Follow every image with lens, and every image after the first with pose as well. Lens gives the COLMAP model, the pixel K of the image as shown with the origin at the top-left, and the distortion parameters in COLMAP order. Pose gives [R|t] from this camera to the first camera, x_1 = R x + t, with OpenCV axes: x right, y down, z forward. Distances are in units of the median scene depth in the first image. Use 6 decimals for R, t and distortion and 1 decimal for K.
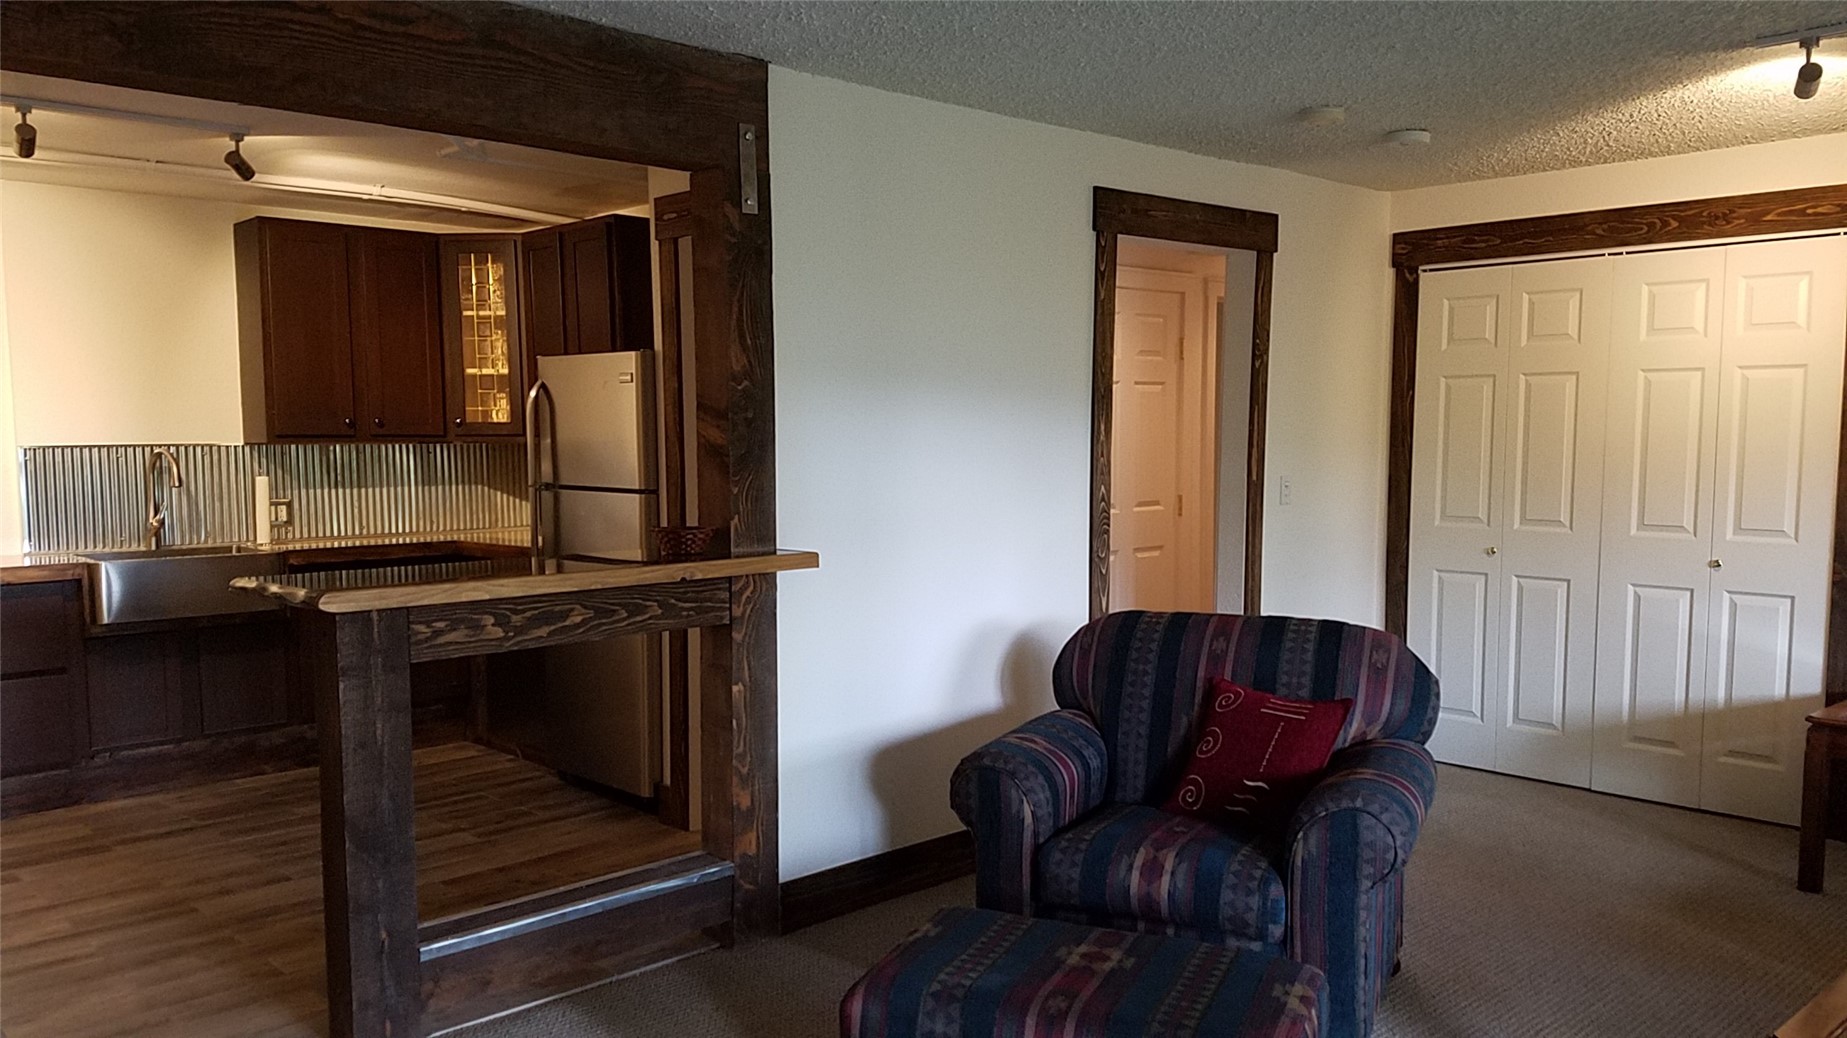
lens RADIAL K [[1389.9, 0, 921.0], [0, 1389.9, 557.0], [0, 0, 1]] dist [-0.050051, 0.002560]
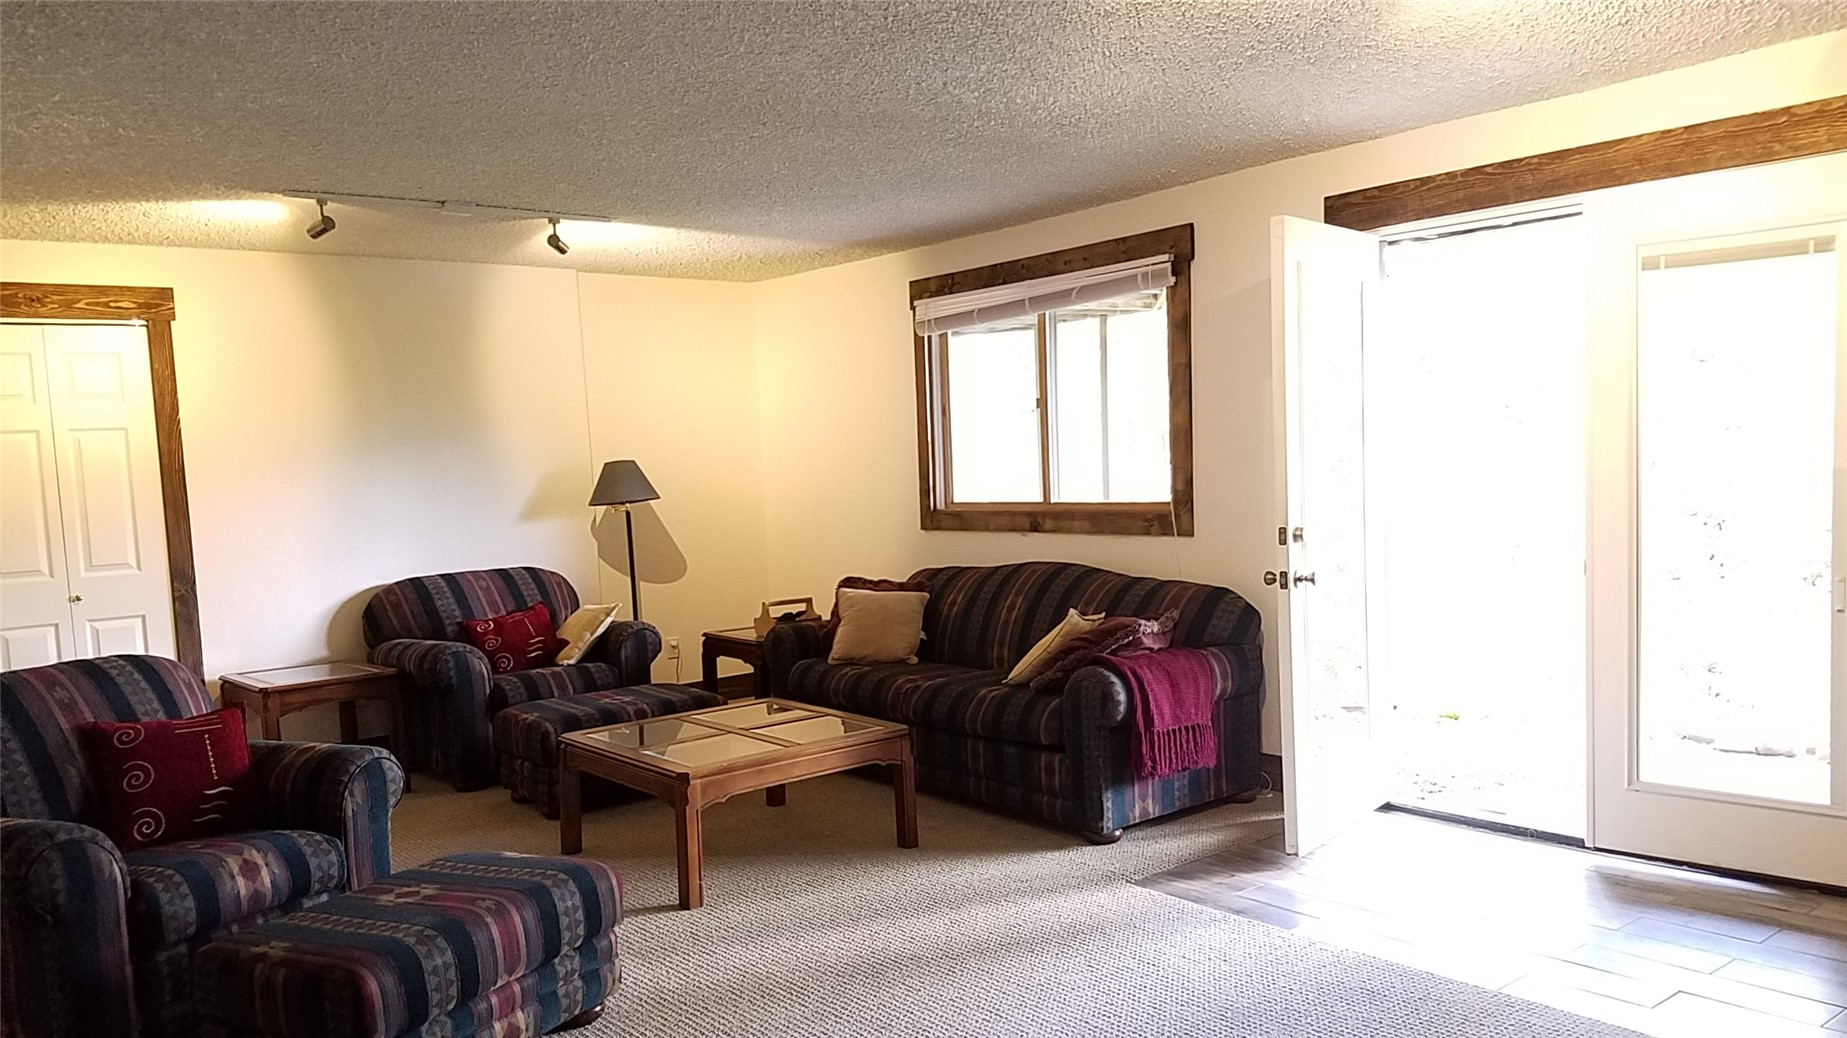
lens RADIAL K [[1358.9, 0, 923.3], [0, 1358.9, 566.5], [0, 0, 1]] dist [0.007981, -0.000303]
pose [[0.044720, -0.089755, 0.994959, -1.602215], [0.130645, 0.987928, 0.083249, -0.072561], [-0.990420, 0.126263, 0.055907, 0.643236]]
